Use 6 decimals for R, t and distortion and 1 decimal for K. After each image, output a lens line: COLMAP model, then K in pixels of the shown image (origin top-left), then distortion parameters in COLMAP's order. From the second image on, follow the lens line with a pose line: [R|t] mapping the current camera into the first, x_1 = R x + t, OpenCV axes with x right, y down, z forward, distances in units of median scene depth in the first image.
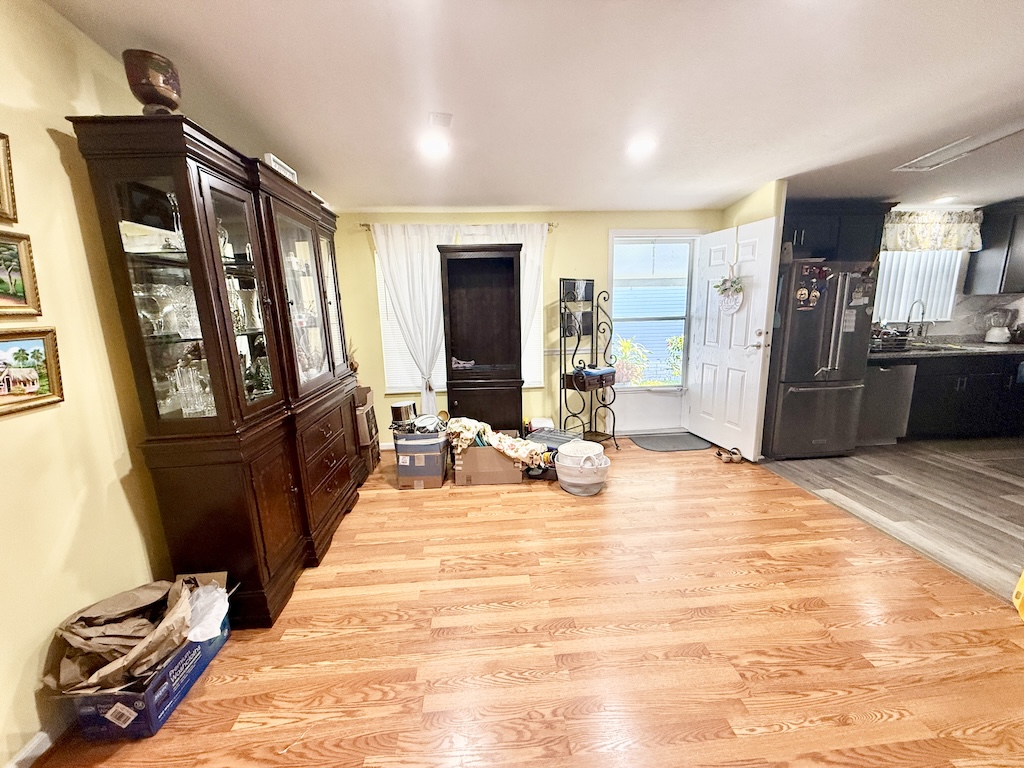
lens RADIAL K [[408.7, 0, 508.9], [0, 408.7, 383.5], [0, 0, 1]] dist [0.001057, -0.000248]
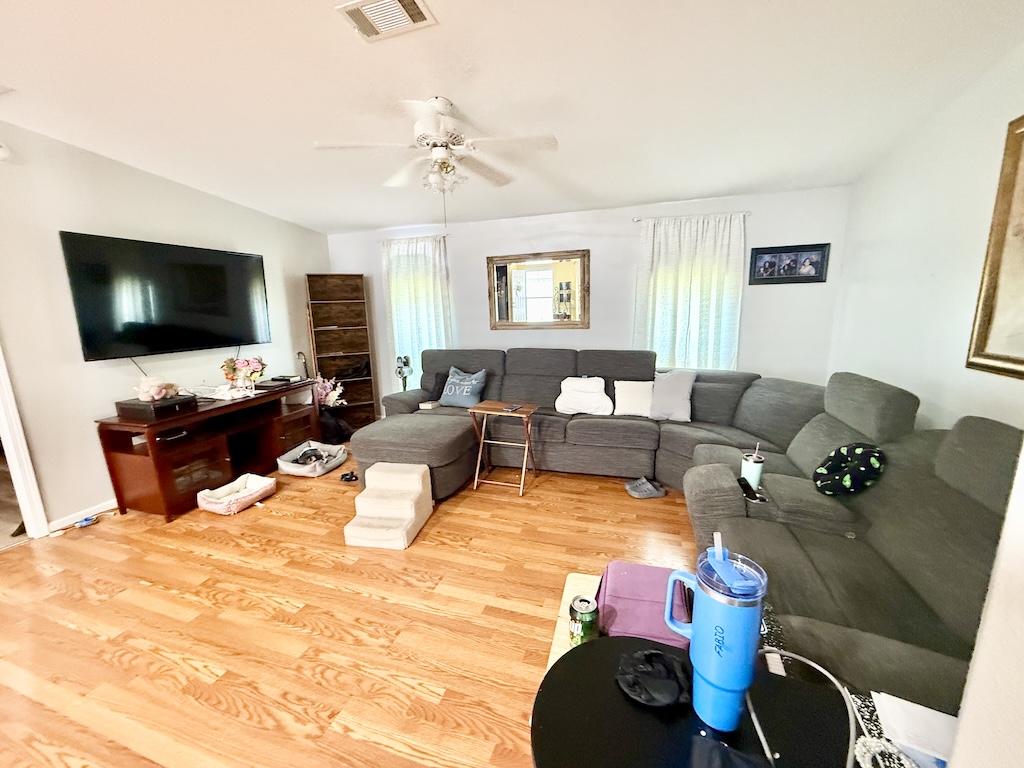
lens RADIAL K [[408.7, 0, 508.9], [0, 408.7, 383.5], [0, 0, 1]] dist [0.001057, -0.000248]
pose [[-0.916743, -0.022681, 0.398833, -0.507054], [0.130301, 0.926806, 0.352210, -0.108820], [-0.377629, 0.374855, -0.846688, 0.631288]]
